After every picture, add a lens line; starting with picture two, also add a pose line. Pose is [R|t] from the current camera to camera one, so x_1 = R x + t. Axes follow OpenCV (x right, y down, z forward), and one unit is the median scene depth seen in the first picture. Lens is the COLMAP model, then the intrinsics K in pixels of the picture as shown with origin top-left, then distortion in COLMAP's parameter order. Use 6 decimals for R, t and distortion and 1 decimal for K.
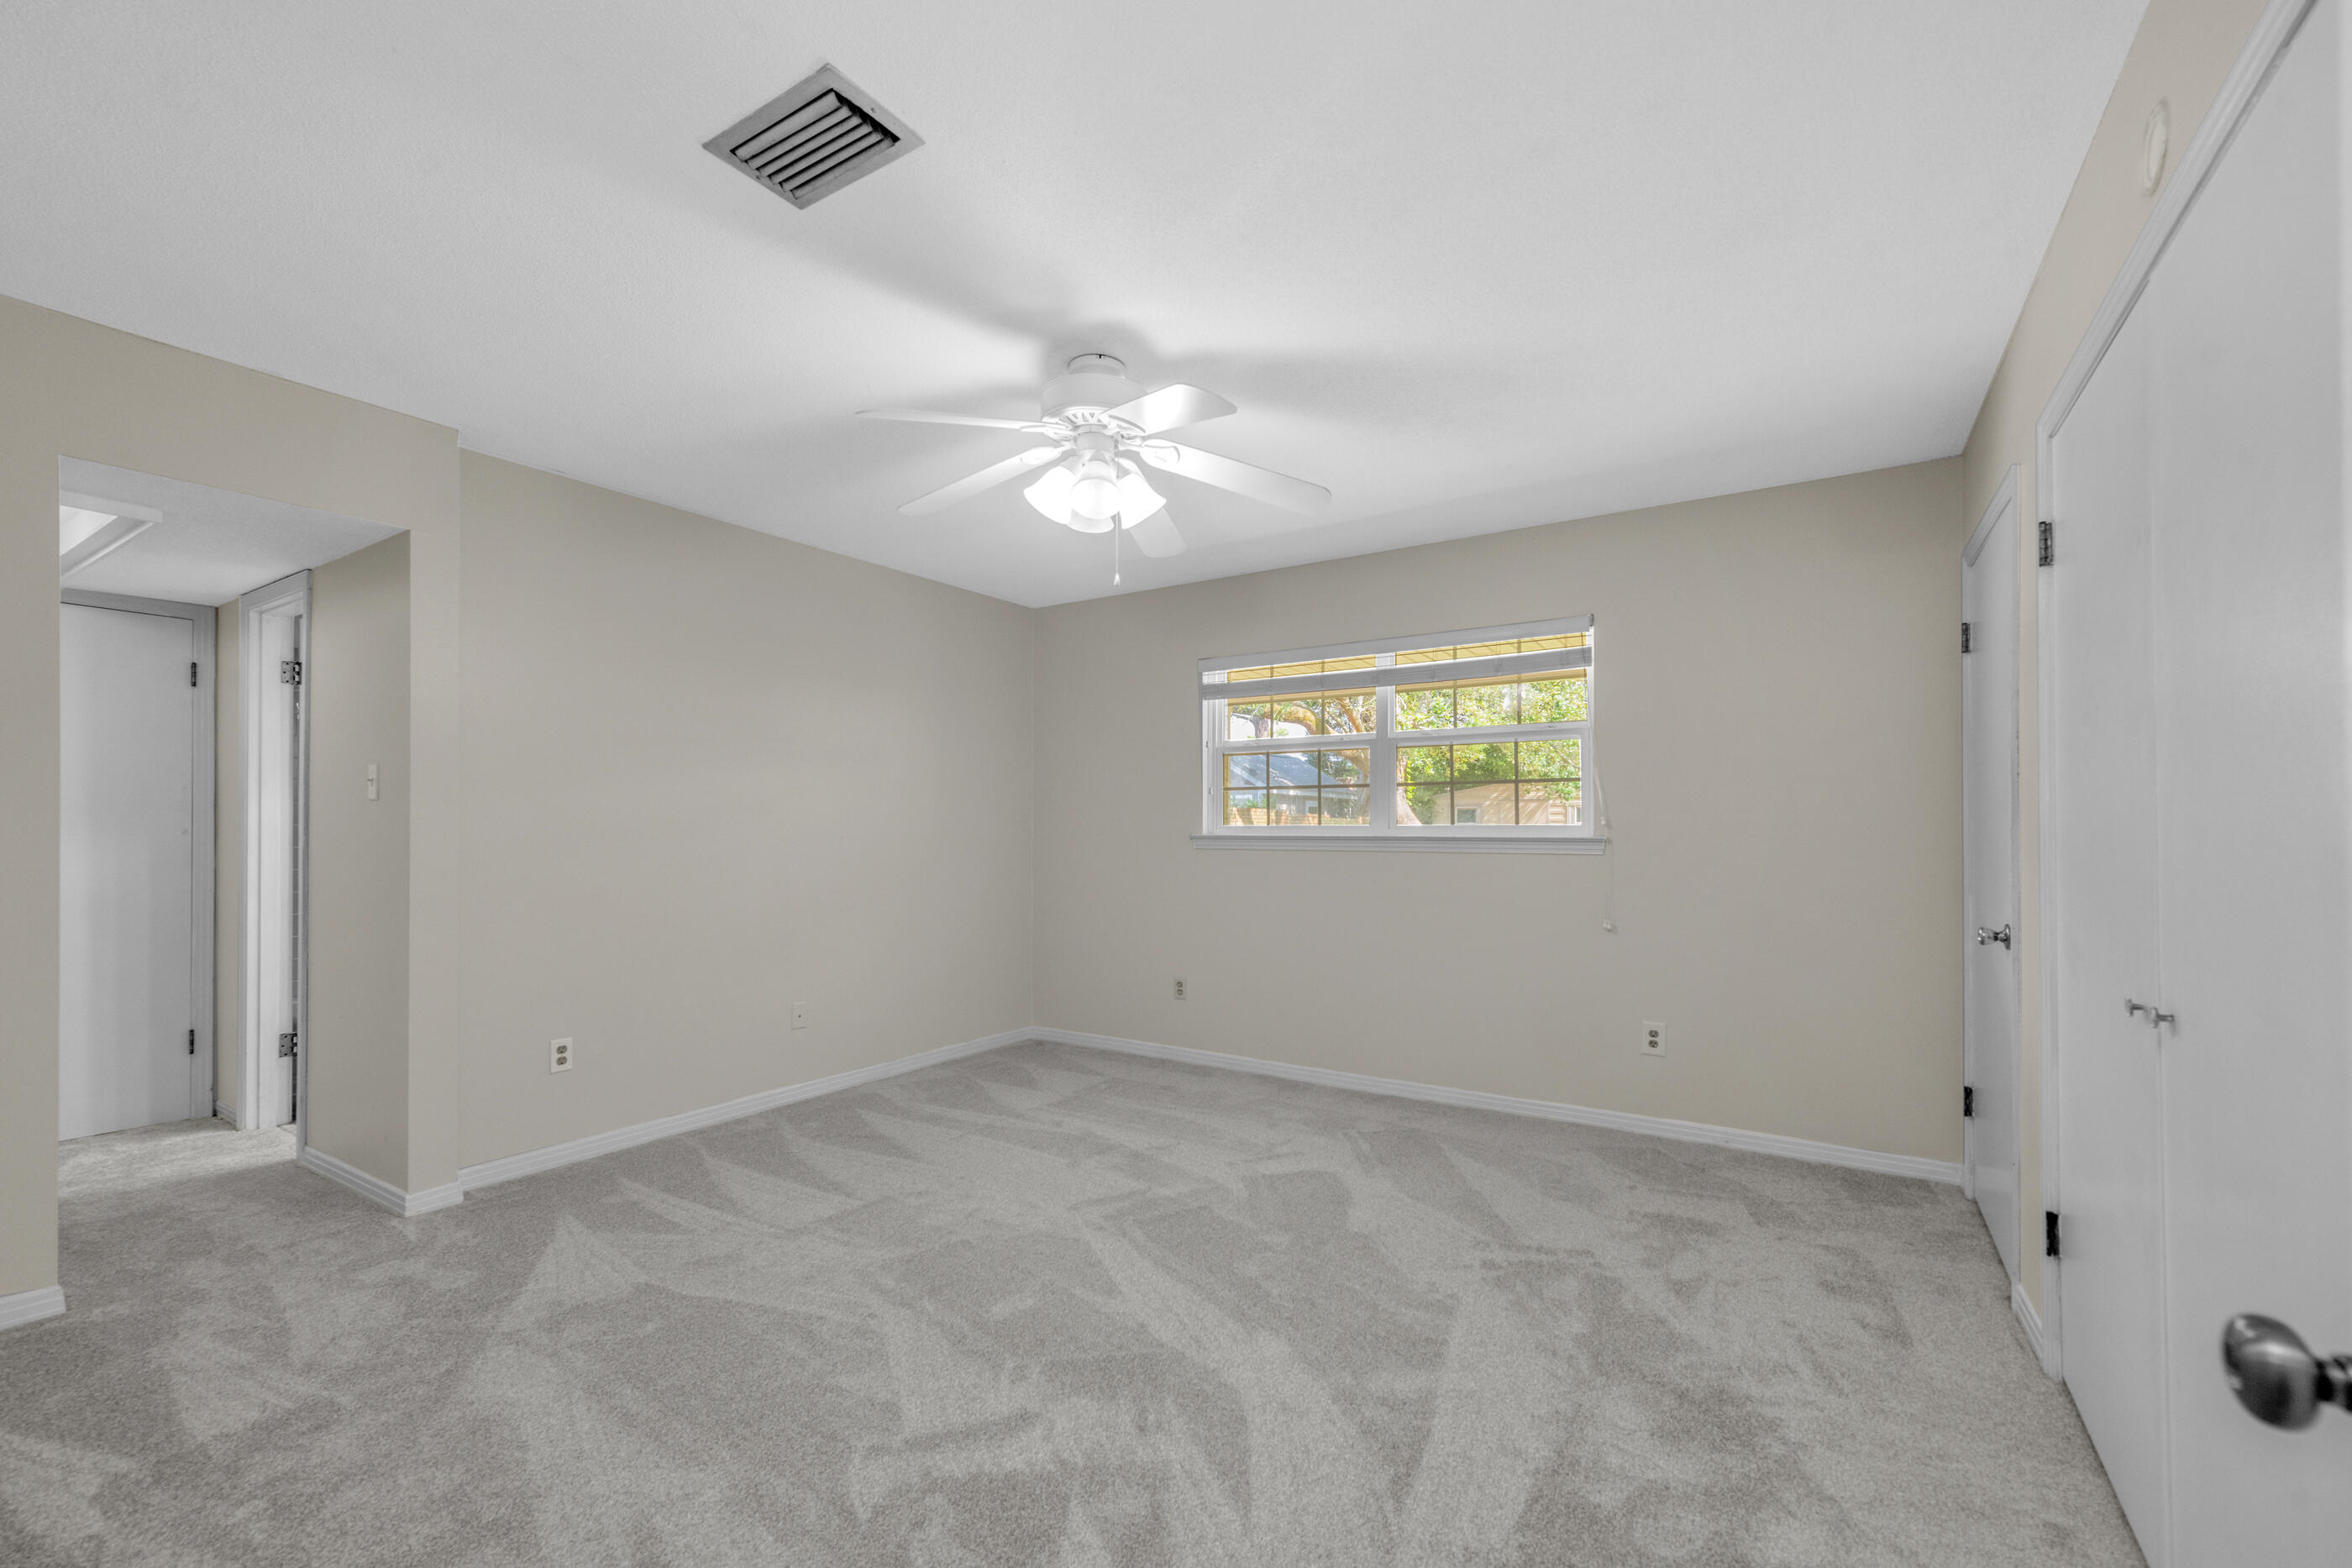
lens RADIAL K [[844.5, 0, 1178.7], [0, 844.5, 828.7], [0, 0, 1]] dist [-0.000682, -0.000084]
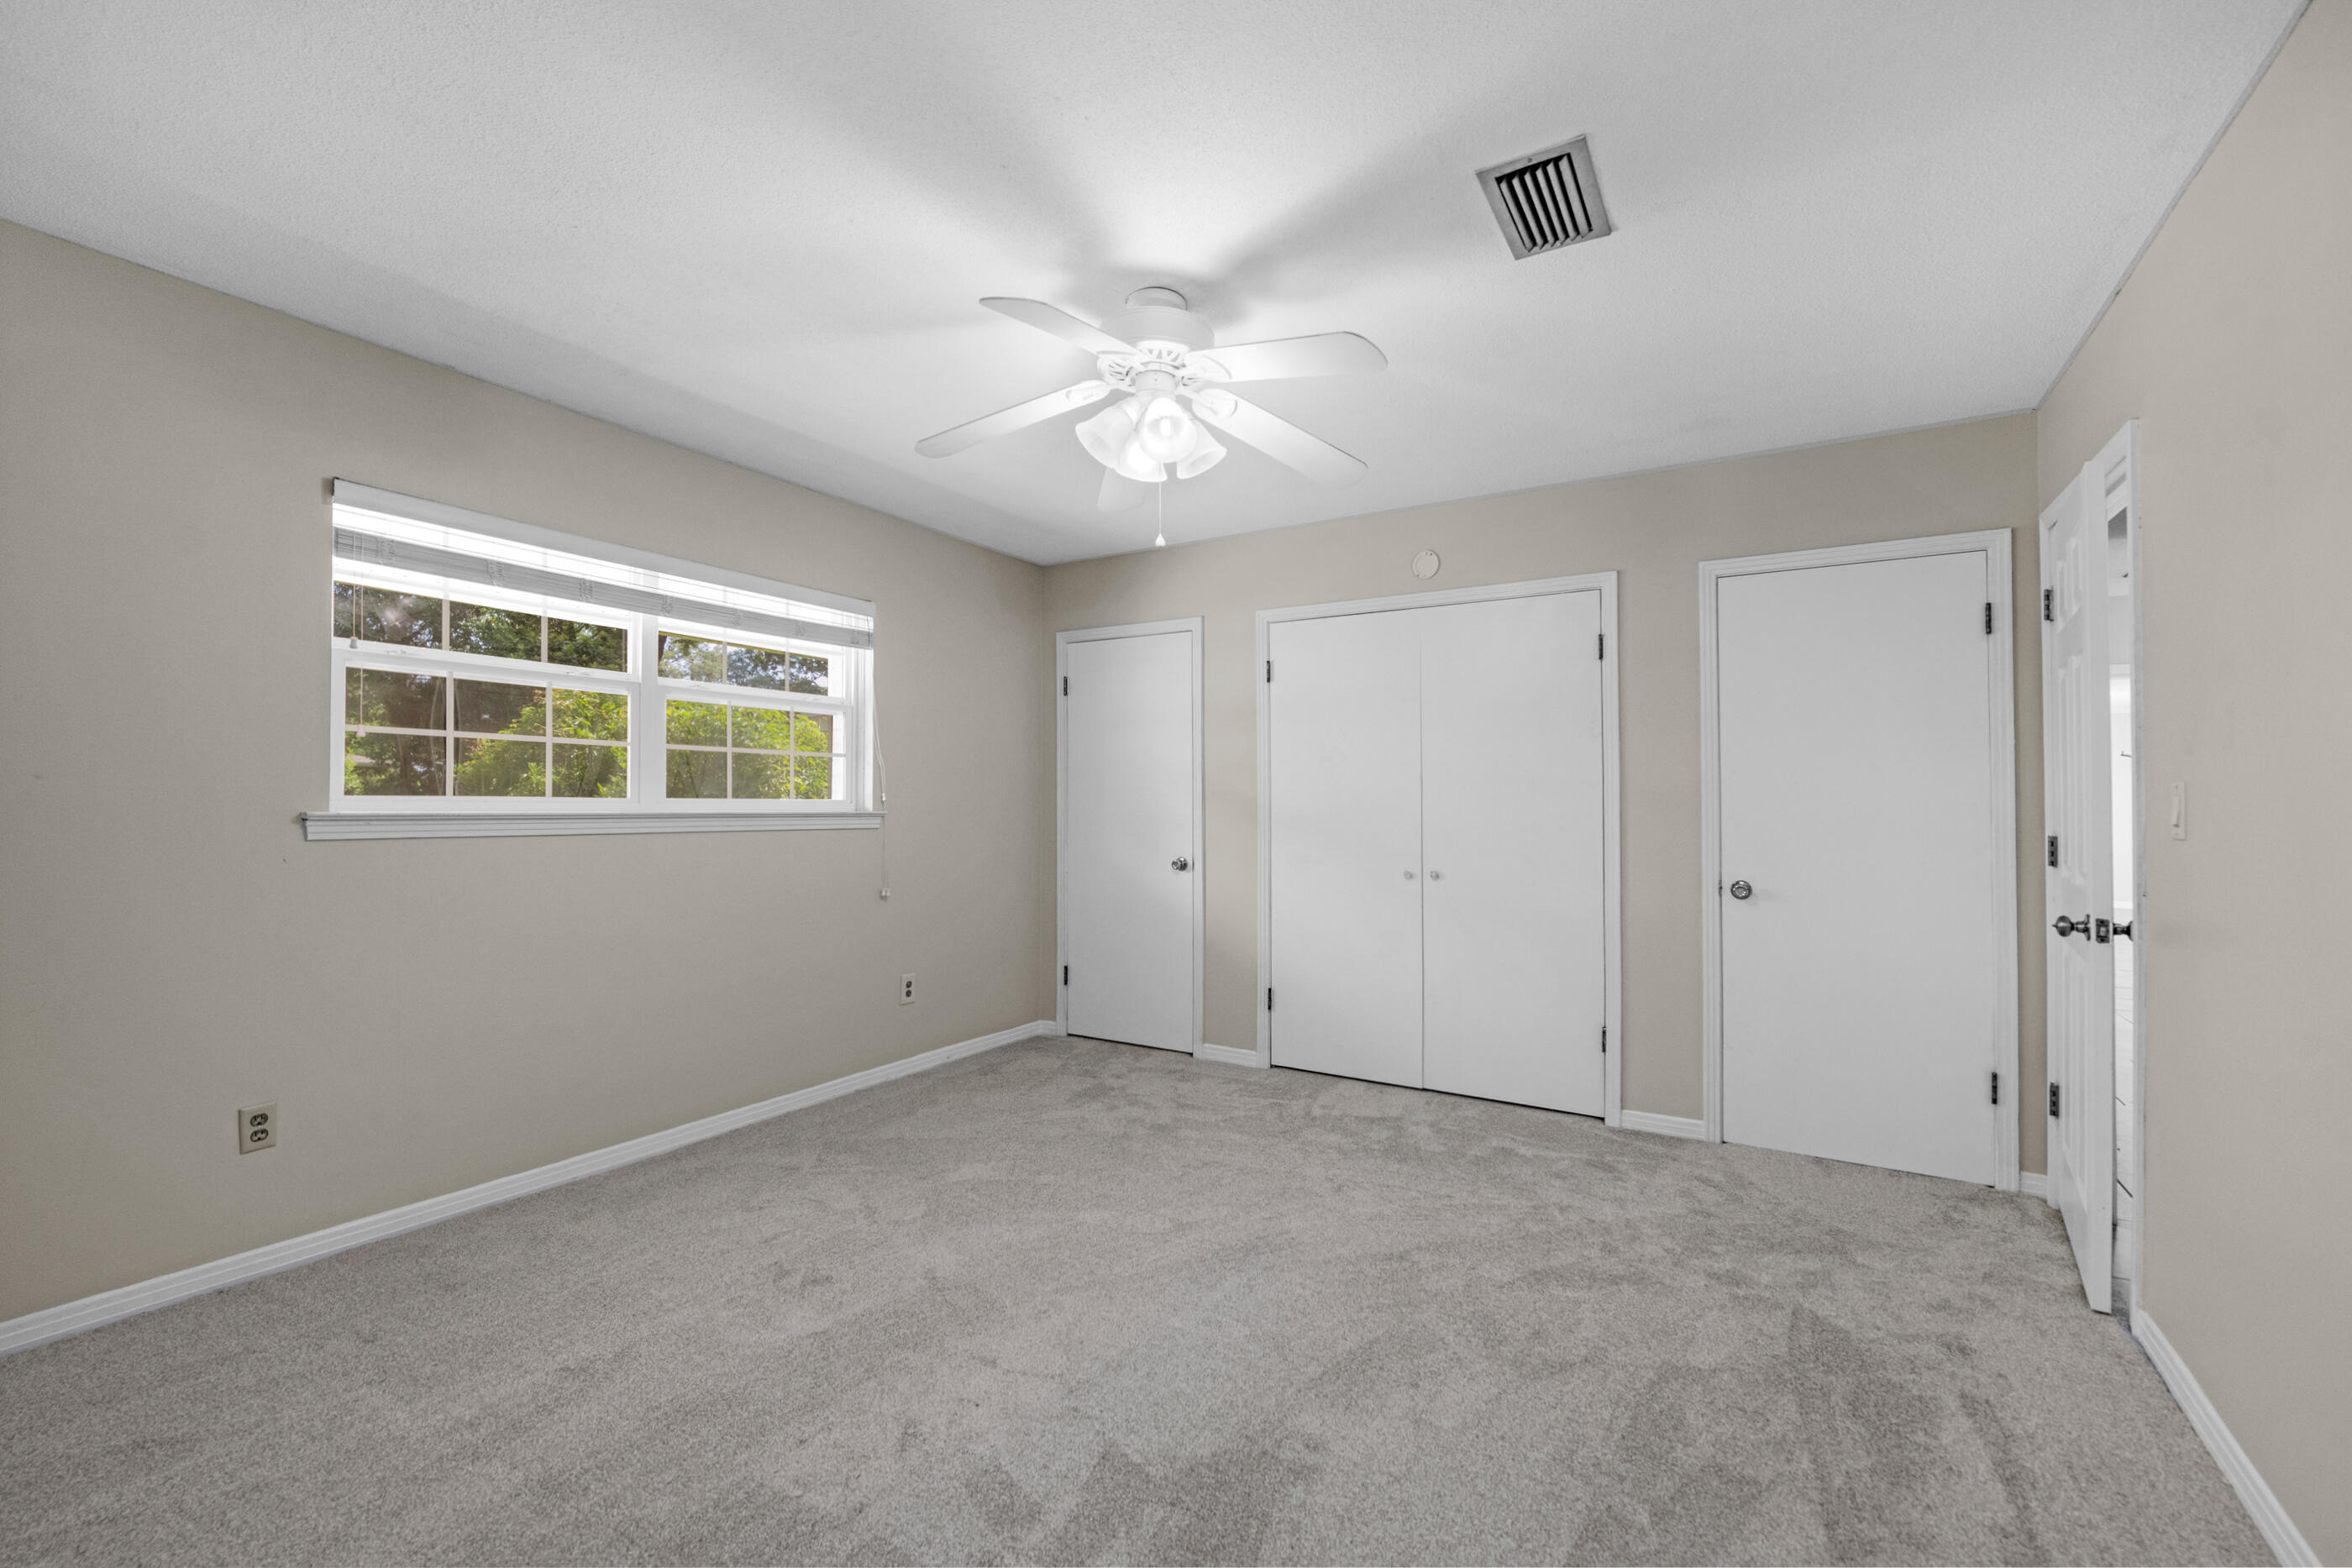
lens RADIAL K [[946.6, 0, 1171.7], [0, 946.6, 793.1], [0, 0, 1]] dist [0.011854, -0.000387]
pose [[0.046596, 0.011891, 0.998843, -1.023301], [-0.006192, 0.999913, -0.011615, -0.004433], [-0.998895, -0.005643, 0.046665, 0.856107]]
